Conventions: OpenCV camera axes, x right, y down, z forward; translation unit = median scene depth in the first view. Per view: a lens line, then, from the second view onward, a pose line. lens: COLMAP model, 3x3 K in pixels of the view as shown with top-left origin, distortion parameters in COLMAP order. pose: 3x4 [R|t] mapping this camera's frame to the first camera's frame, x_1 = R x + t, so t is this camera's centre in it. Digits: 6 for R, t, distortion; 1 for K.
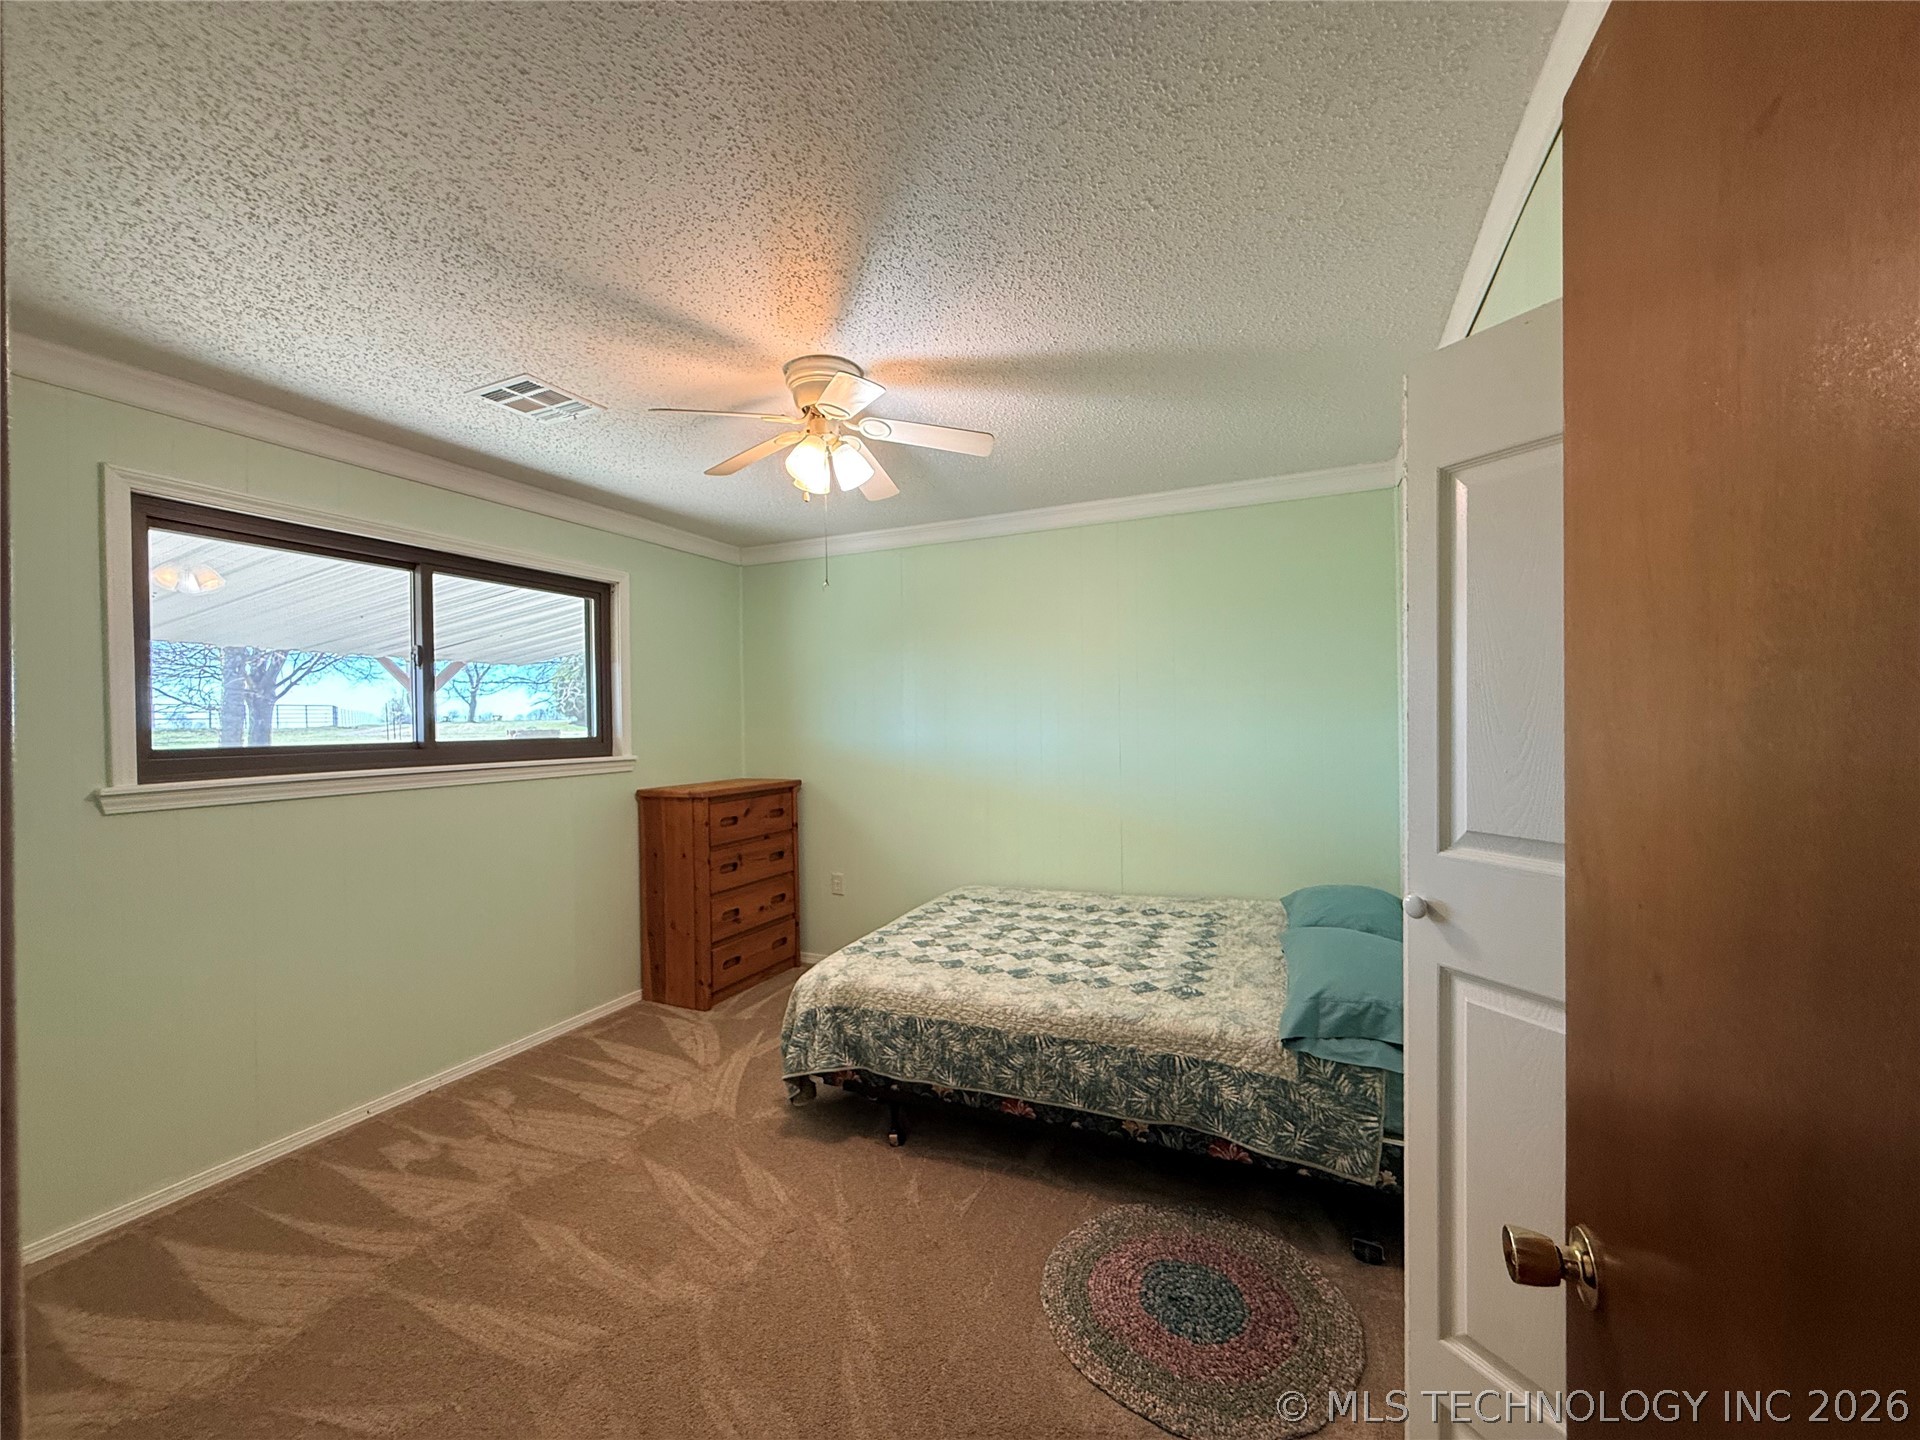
lens RADIAL K [[766.6, 0, 952.2], [0, 766.6, 720.5], [0, 0, 1]] dist [-0.000833, 0.000364]
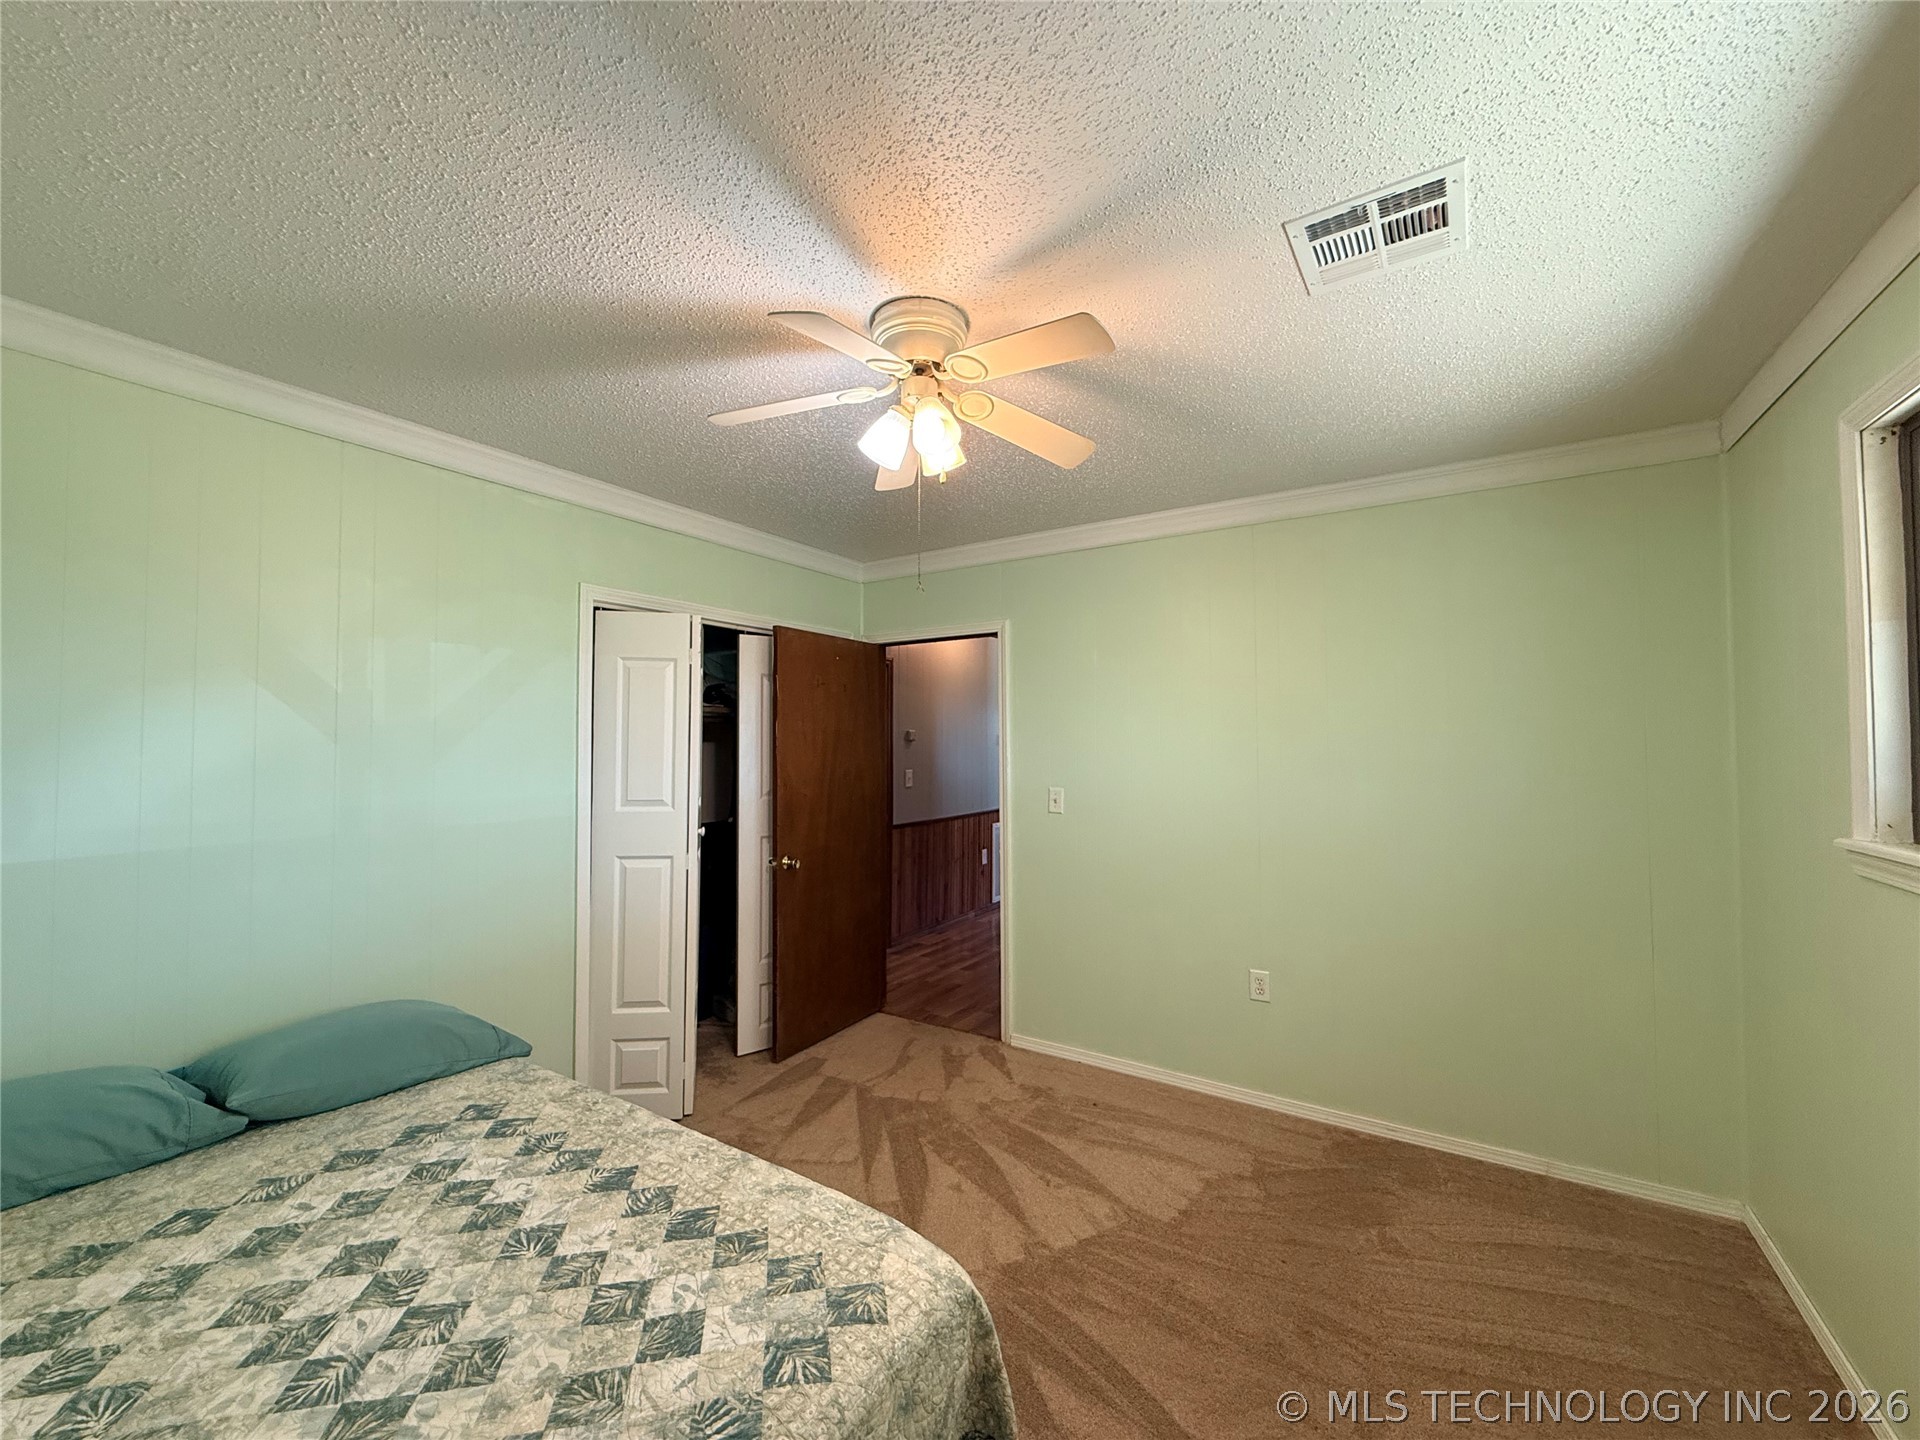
lens RADIAL K [[766.6, 0, 952.2], [0, 766.6, 720.5], [0, 0, 1]] dist [-0.000833, 0.000364]
pose [[-0.988828, 0.018363, 0.147925, -0.263109], [0.014205, 0.999475, -0.029115, -0.017169], [-0.148382, -0.026689, -0.988570, 1.500752]]
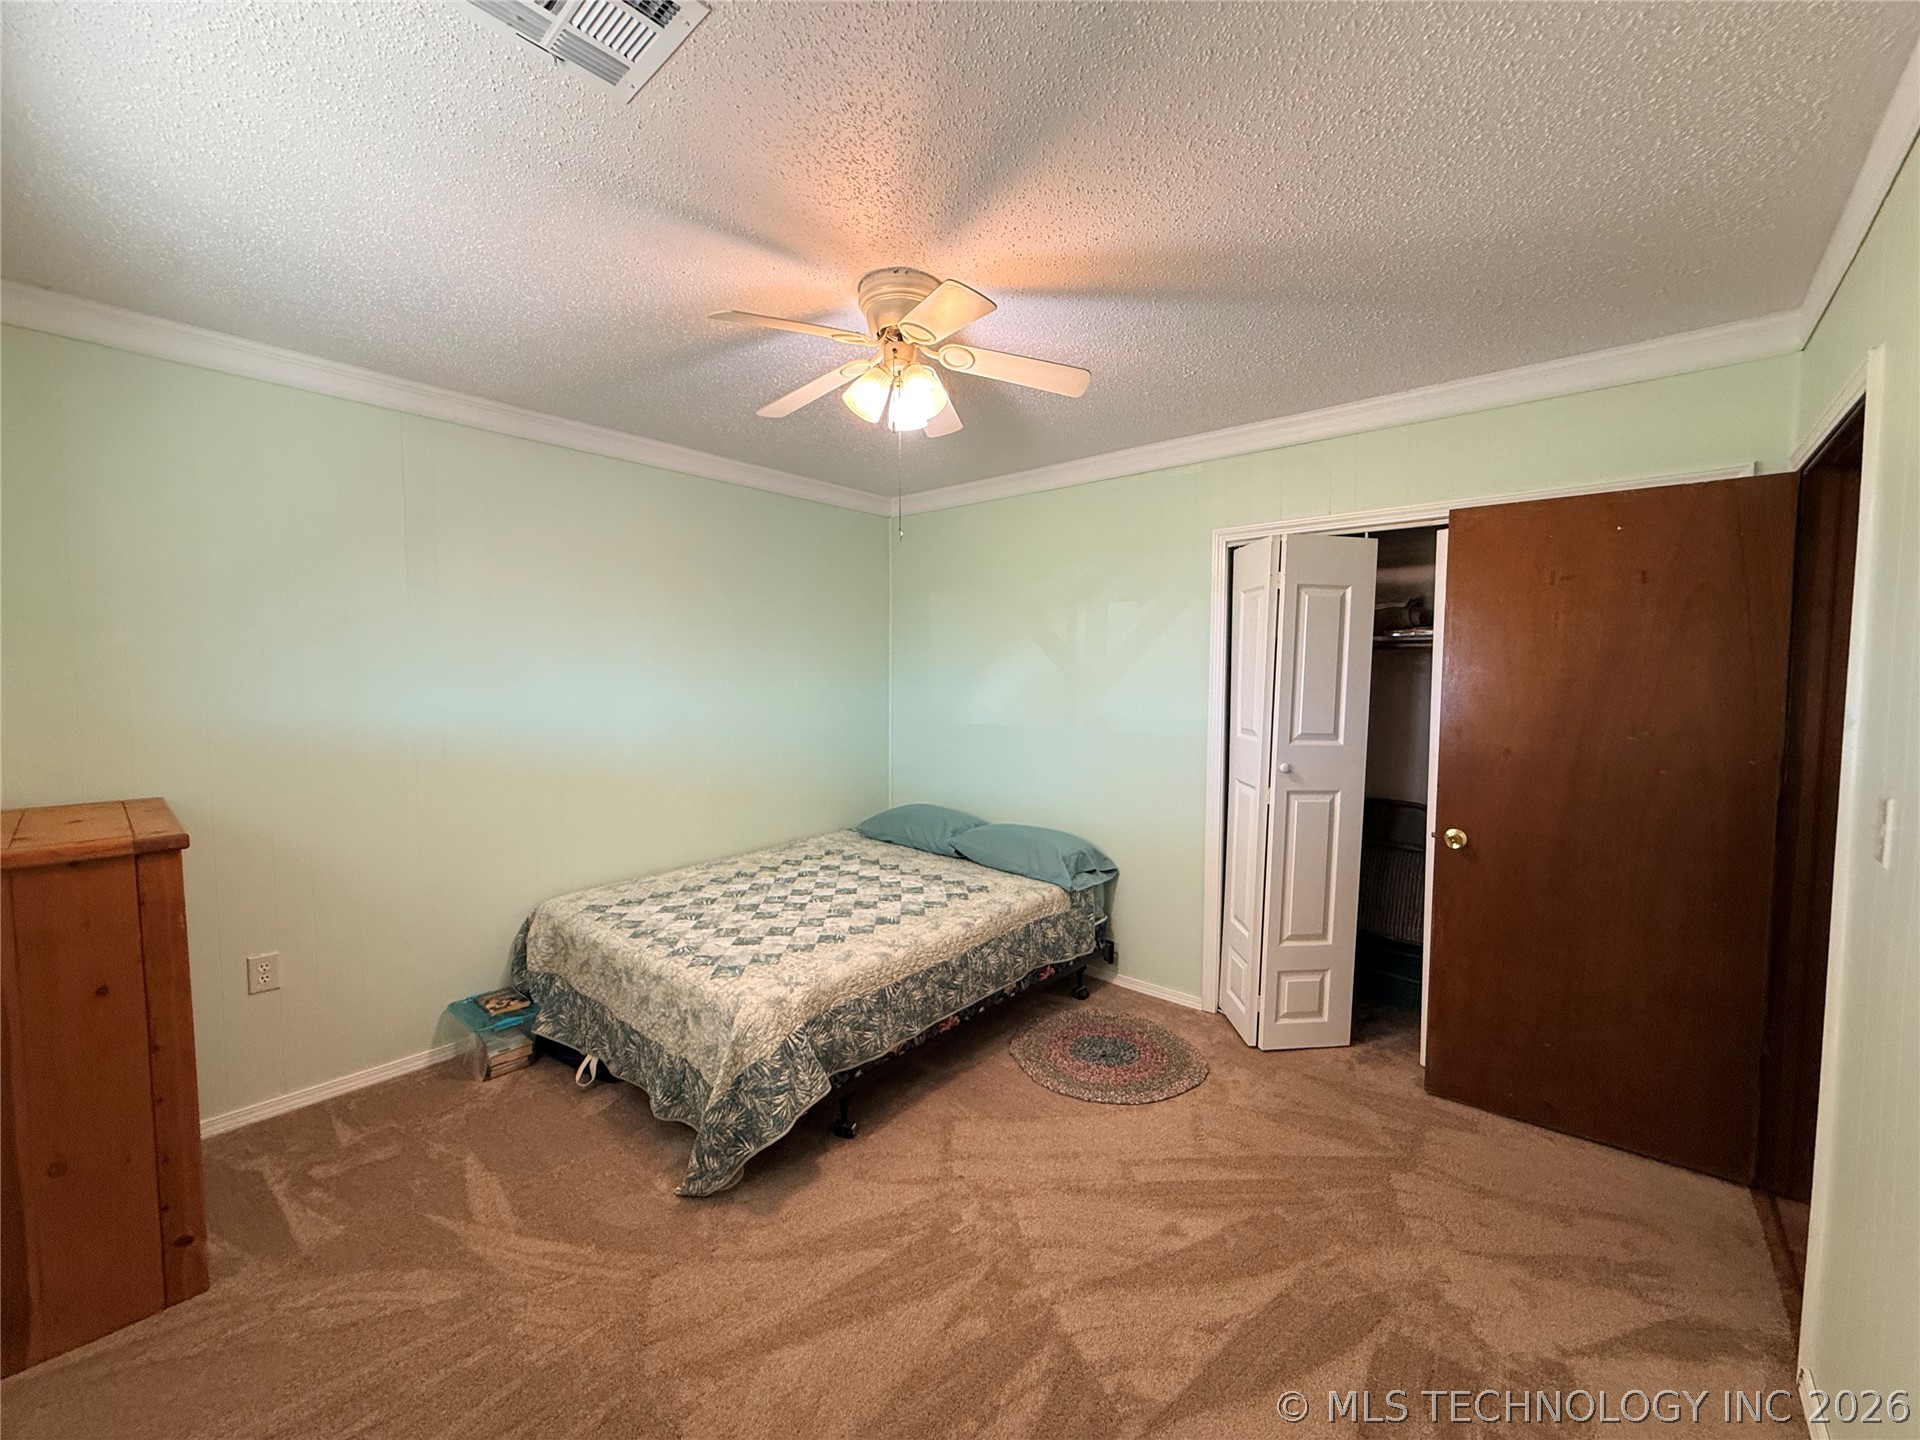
lens RADIAL K [[766.6, 0, 952.2], [0, 766.6, 720.5], [0, 0, 1]] dist [-0.000833, 0.000364]
pose [[0.286083, -0.037733, 0.957462, -0.859787], [-0.007738, 0.999101, 0.041686, 0.002596], [-0.958174, -0.019334, 0.285533, 0.579649]]
